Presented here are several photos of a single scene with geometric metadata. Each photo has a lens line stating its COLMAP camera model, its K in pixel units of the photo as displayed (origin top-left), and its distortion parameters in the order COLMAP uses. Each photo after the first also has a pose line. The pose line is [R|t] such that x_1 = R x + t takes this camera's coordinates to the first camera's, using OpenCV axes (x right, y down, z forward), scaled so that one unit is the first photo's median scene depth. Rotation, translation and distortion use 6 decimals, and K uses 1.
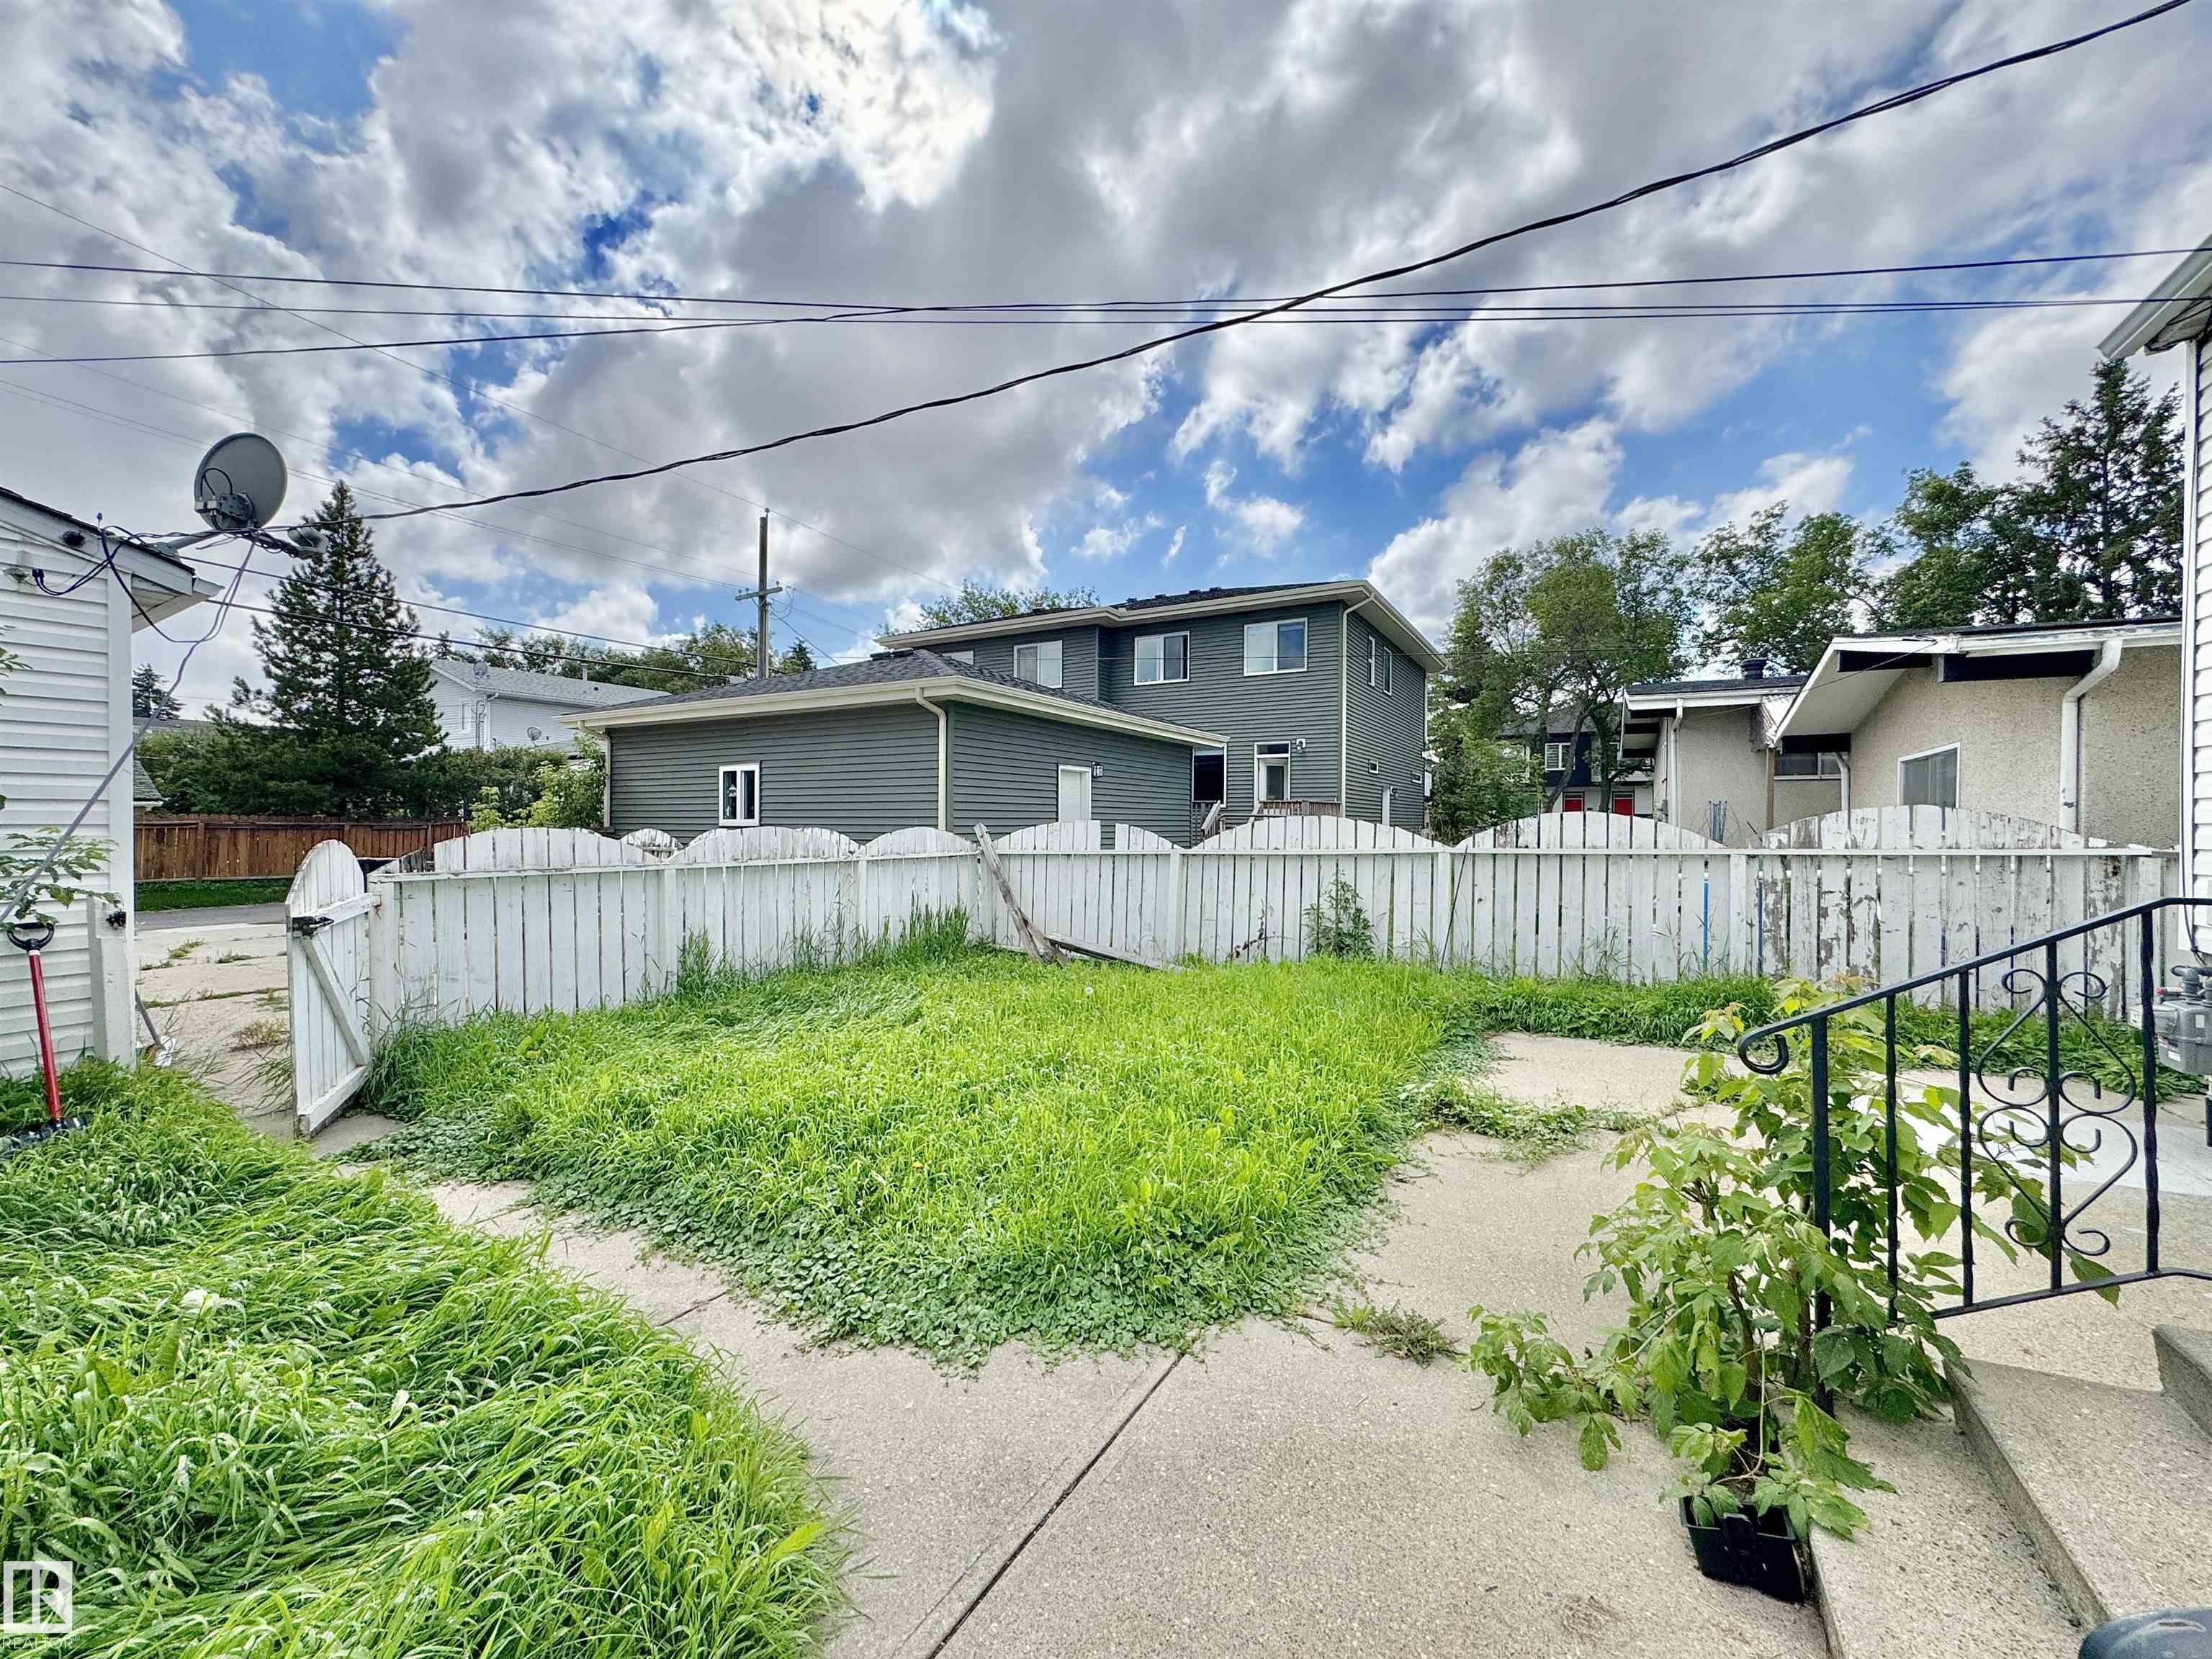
lens RADIAL K [[882.6, 0, 1093.8], [0, 882.6, 836.7], [0, 0, 1]] dist [-0.000872, 0.000135]
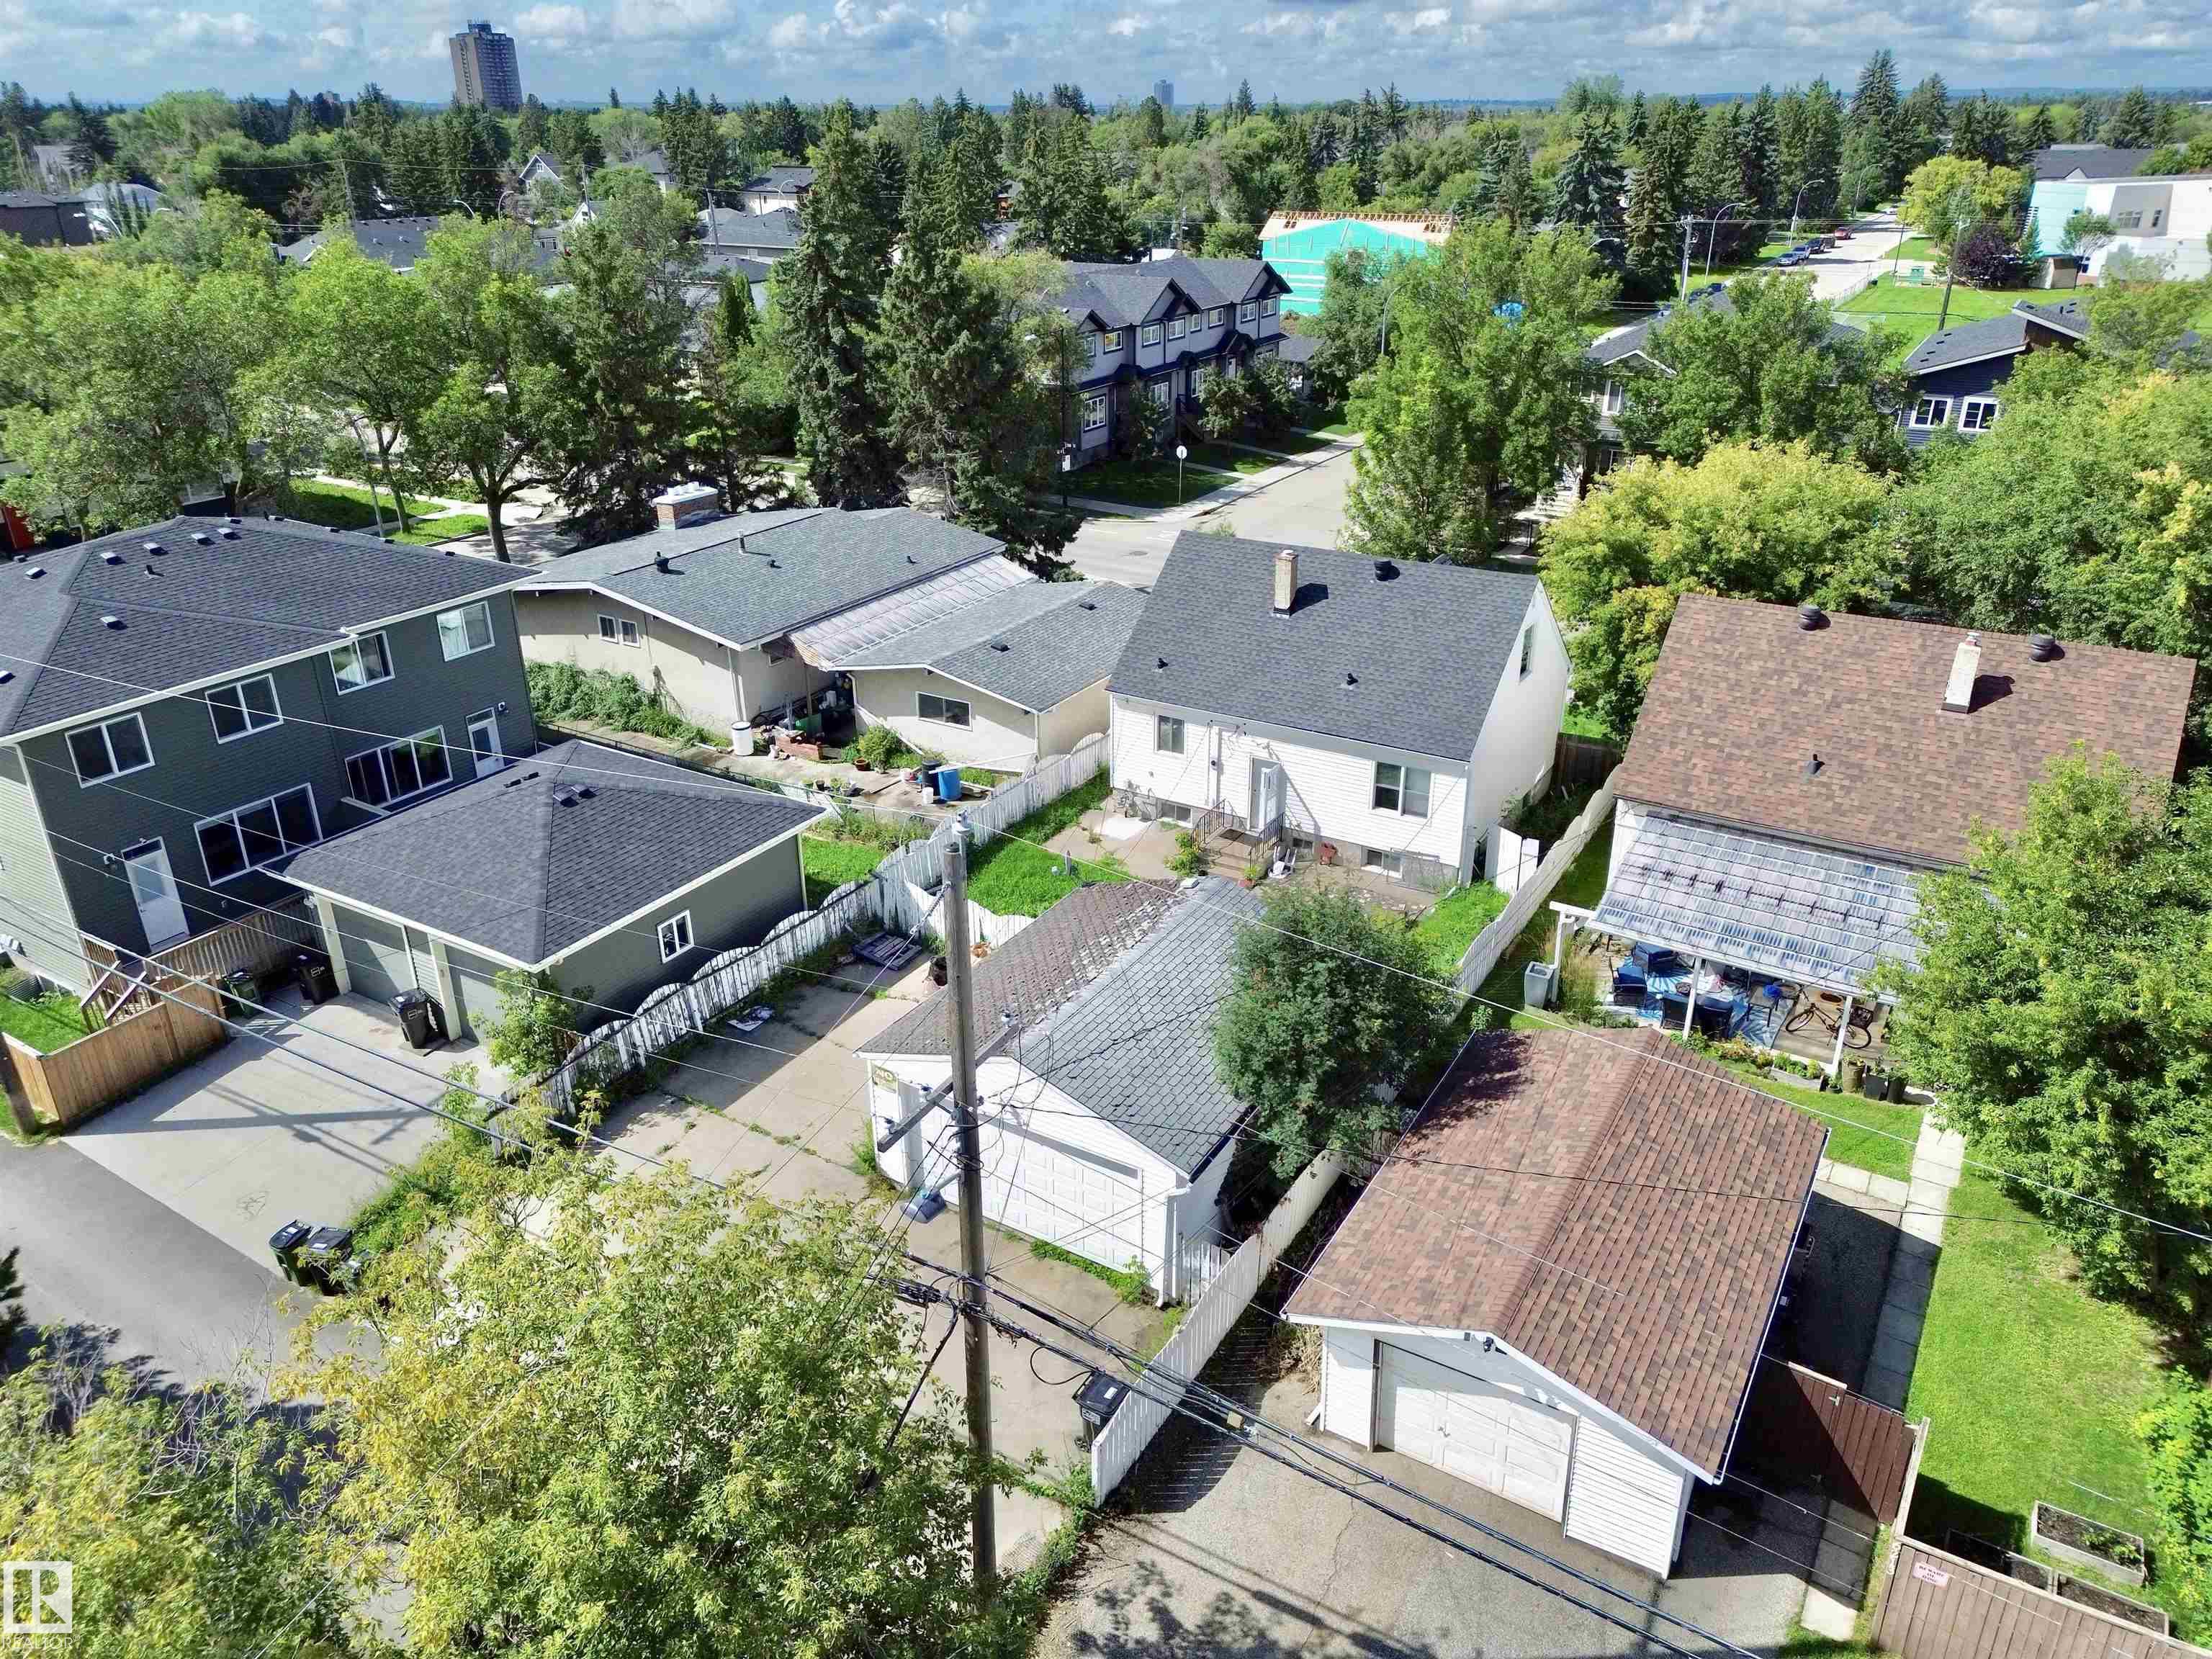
lens RADIAL K [[1557.0, 0, 1107.2], [0, 1557.0, 836.1], [0, 0, 1]] dist [0.058020, -0.042183]
pose [[0.015721, -0.428235, 0.903531, -2.340344], [0.020590, 0.903589, 0.427905, -1.133407], [-0.999664, 0.011877, 0.023023, 0.211280]]
